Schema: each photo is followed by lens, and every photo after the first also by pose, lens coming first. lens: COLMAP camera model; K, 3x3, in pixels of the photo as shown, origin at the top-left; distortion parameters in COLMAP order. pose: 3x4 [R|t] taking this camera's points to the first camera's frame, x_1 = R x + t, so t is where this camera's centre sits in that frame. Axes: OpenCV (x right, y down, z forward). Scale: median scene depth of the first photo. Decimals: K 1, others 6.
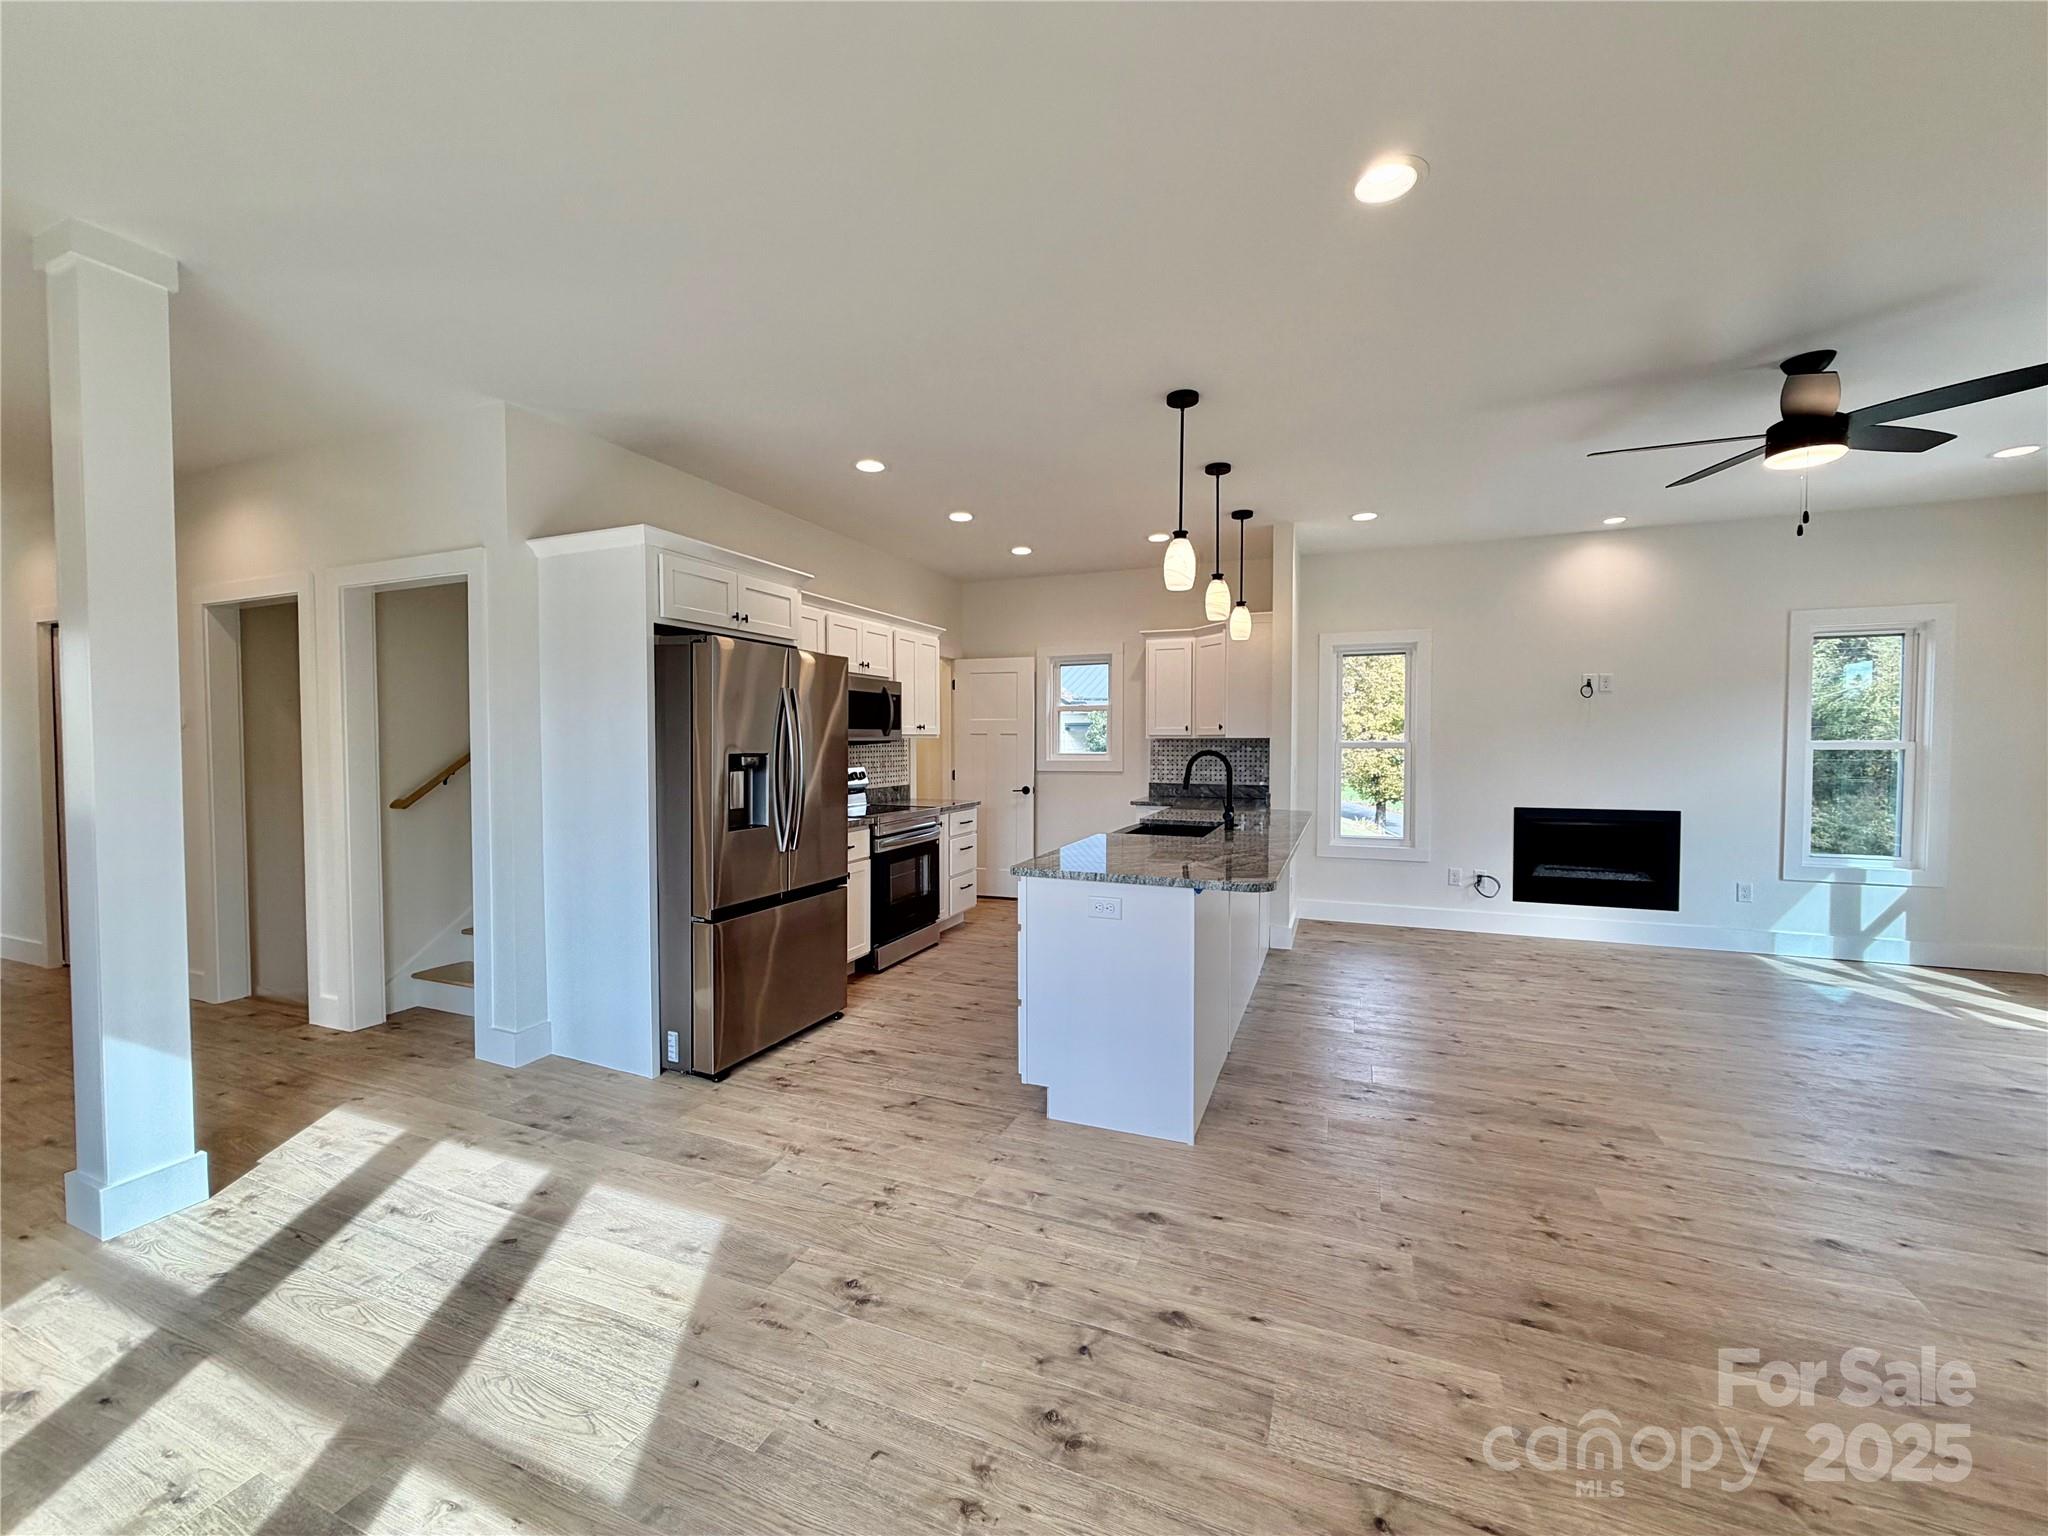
lens RADIAL K [[785.1, 0, 1028.5], [0, 785.1, 771.0], [0, 0, 1]] dist [0.000012, 0.000092]
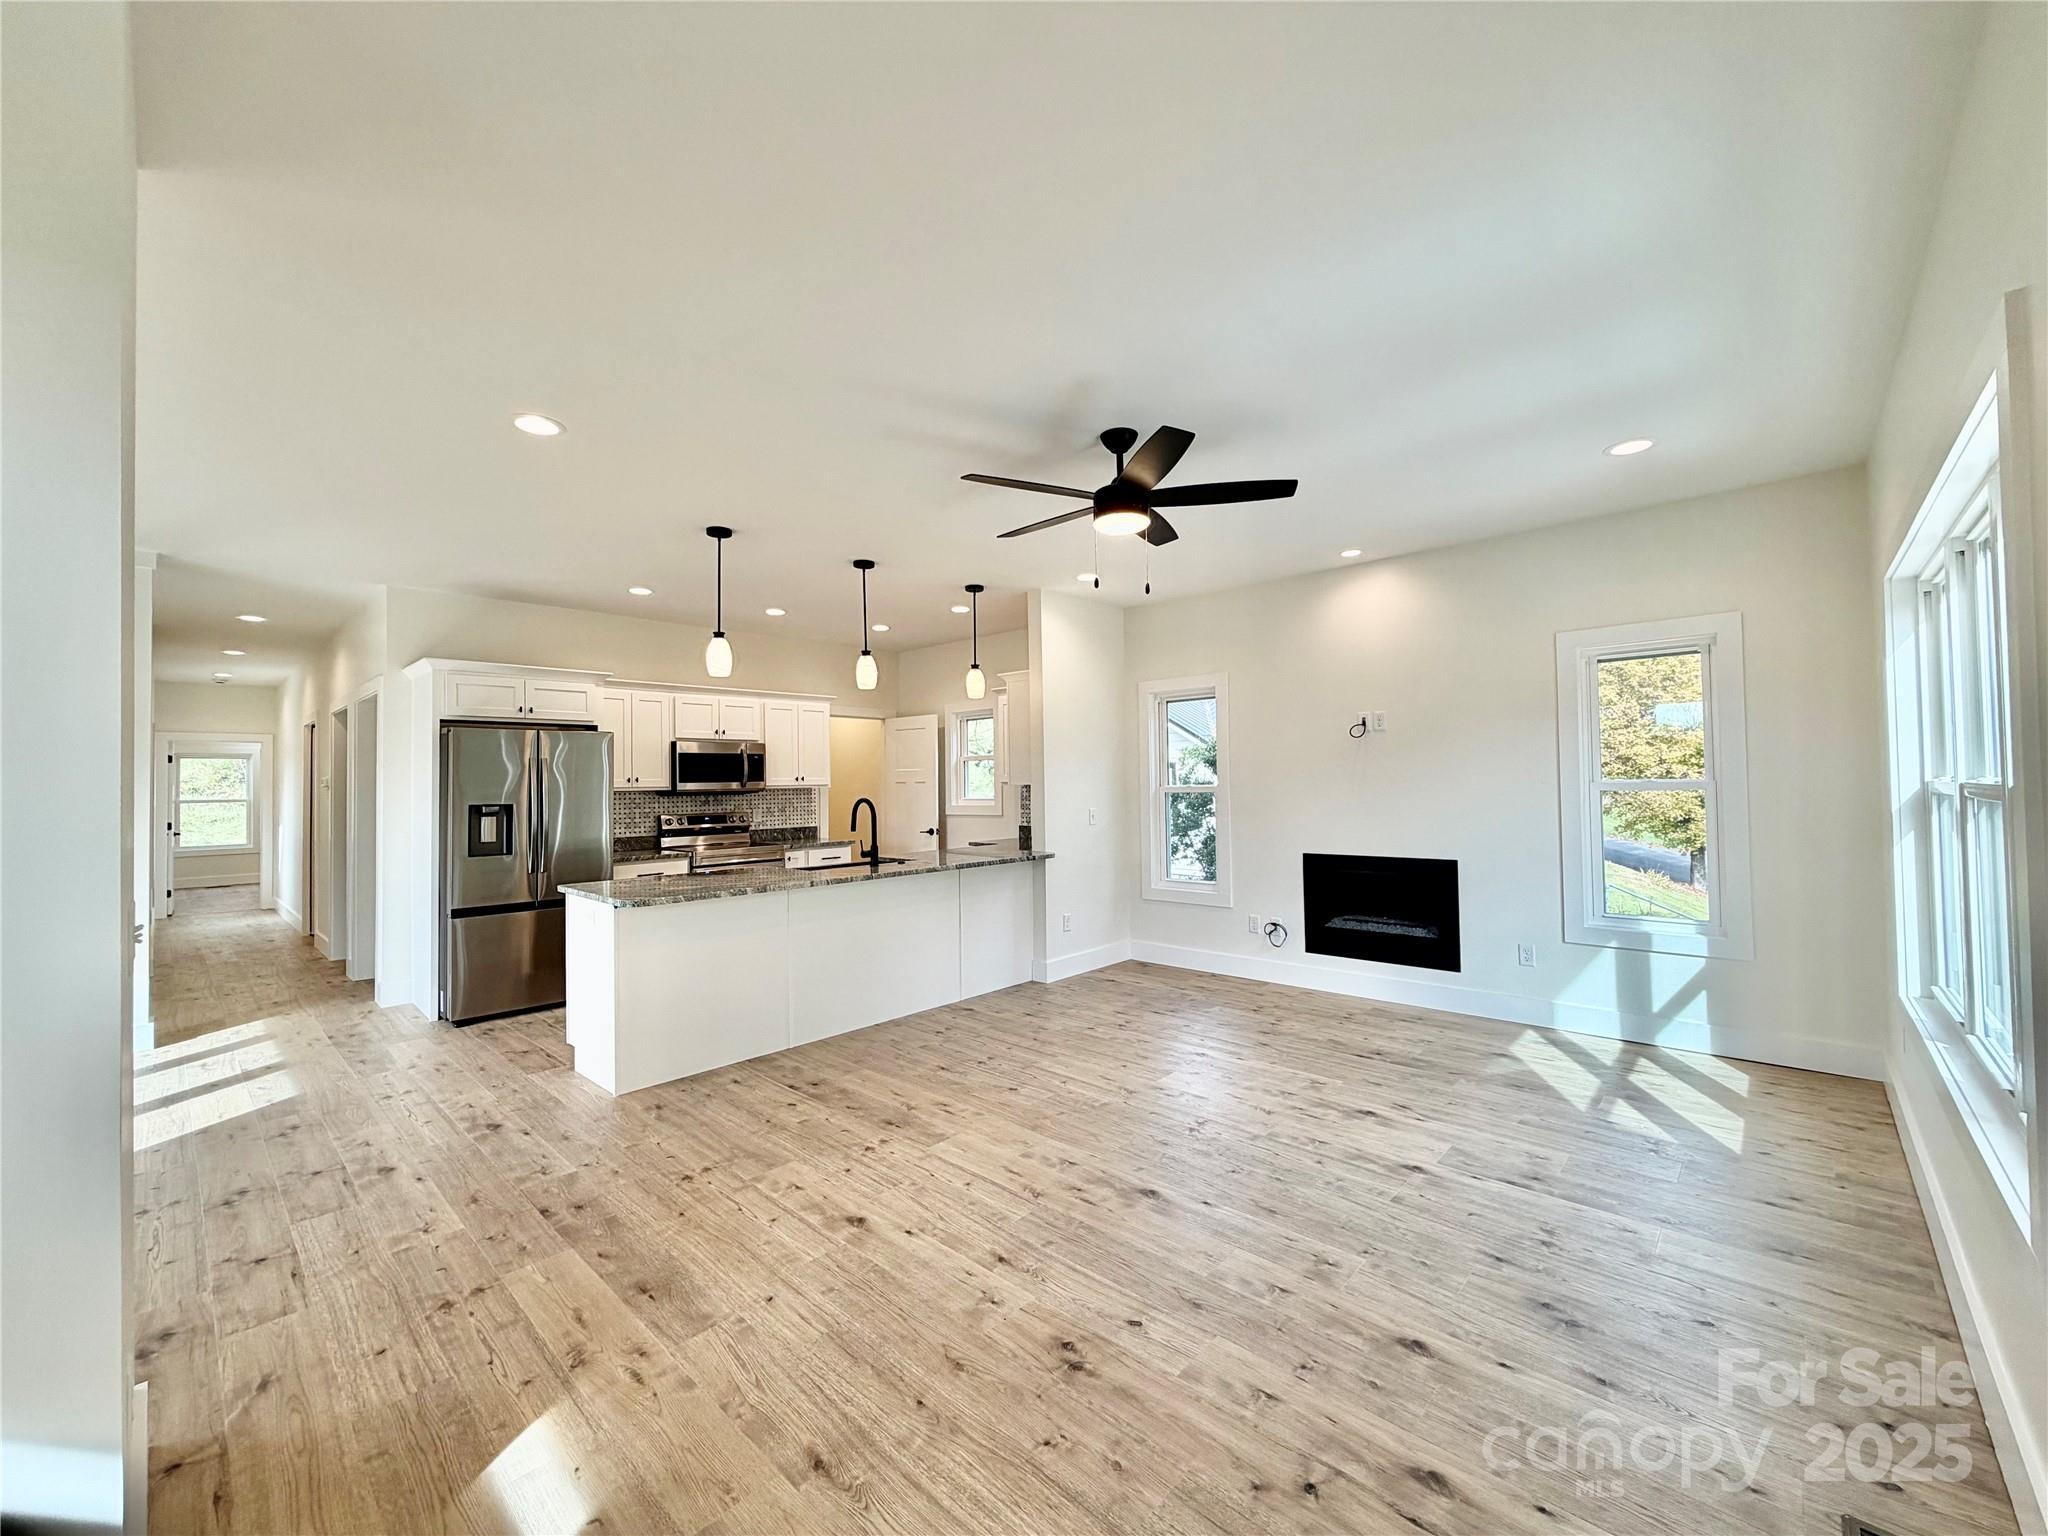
lens RADIAL K [[785.1, 0, 1028.5], [0, 785.1, 771.0], [0, 0, 1]] dist [0.000012, 0.000092]
pose [[0.937695, -0.018971, -0.346941, 0.831721], [0.000333, 0.998557, -0.053704, -0.003328], [0.347459, 0.050243, 0.936348, -0.022727]]
